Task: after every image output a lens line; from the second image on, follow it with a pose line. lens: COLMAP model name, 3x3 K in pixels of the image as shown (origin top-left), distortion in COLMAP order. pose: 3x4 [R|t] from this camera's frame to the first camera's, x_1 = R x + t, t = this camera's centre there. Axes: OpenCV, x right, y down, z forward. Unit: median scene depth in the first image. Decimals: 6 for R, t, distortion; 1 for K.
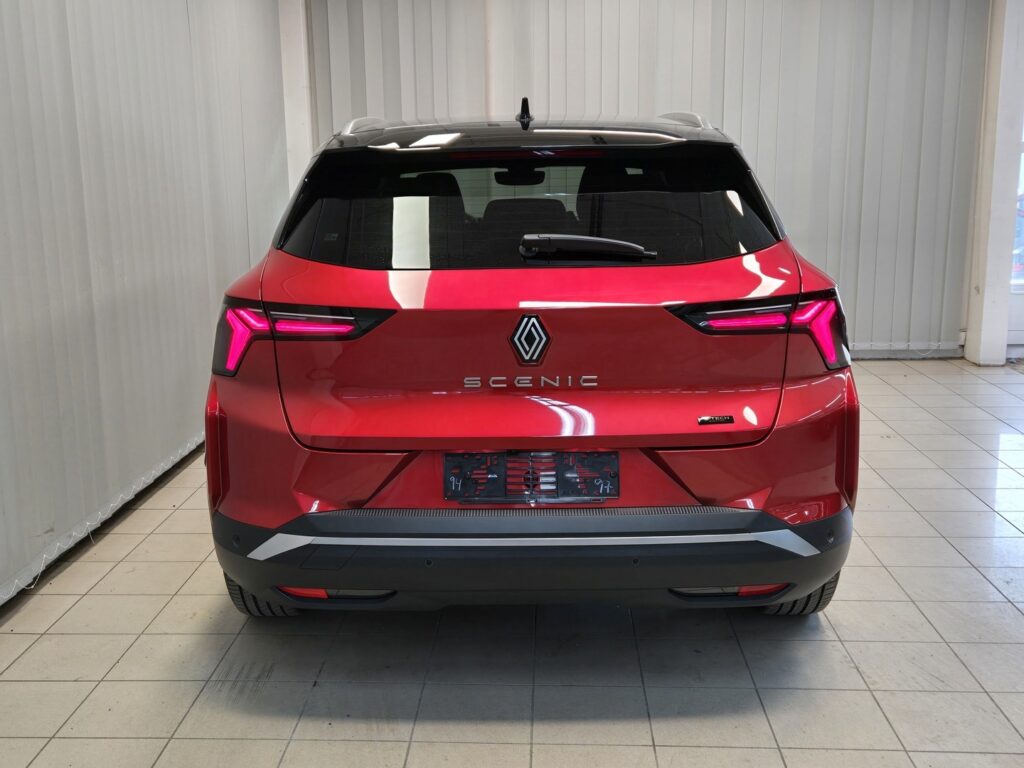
lens RADIAL K [[1085.1, 0, 509.0], [0, 1085.1, 361.7], [0, 0, 1]] dist [0.001611, -0.003091]
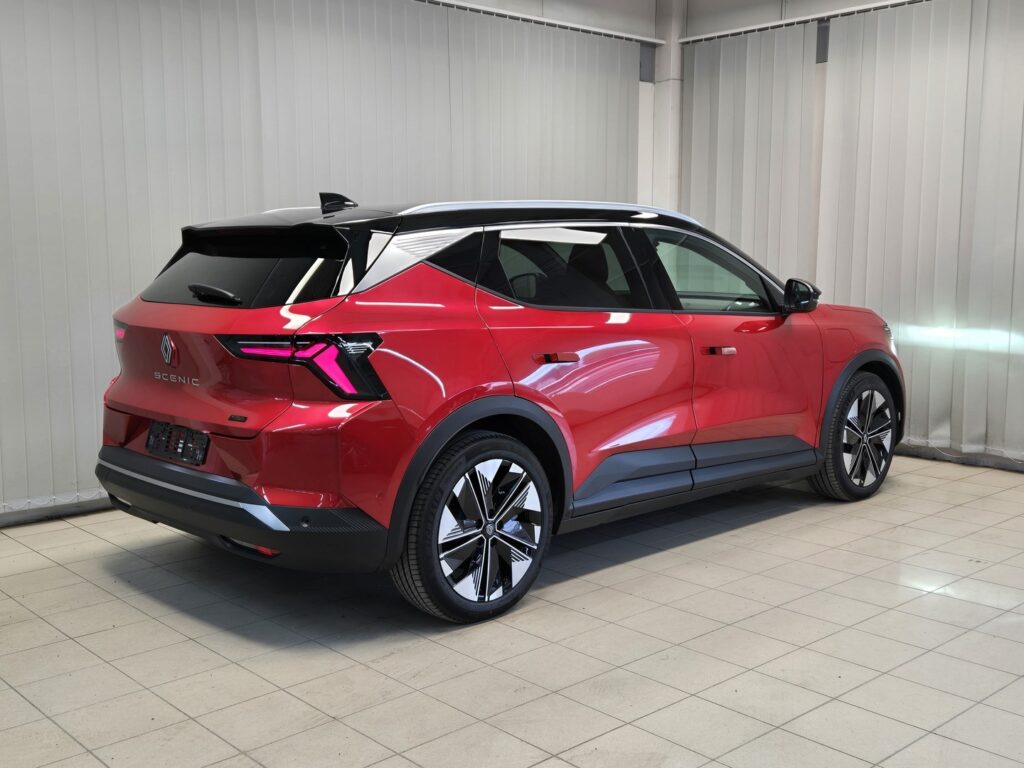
lens RADIAL K [[1085.1, 0, 509.0], [0, 1085.1, 361.7], [0, 0, 1]] dist [0.001611, -0.003091]
pose [[0.697262, 0.075174, -0.712864, 1.077070], [-0.128254, 0.991521, -0.020887, -0.025718], [0.705249, 0.105991, 0.700991, 0.191468]]
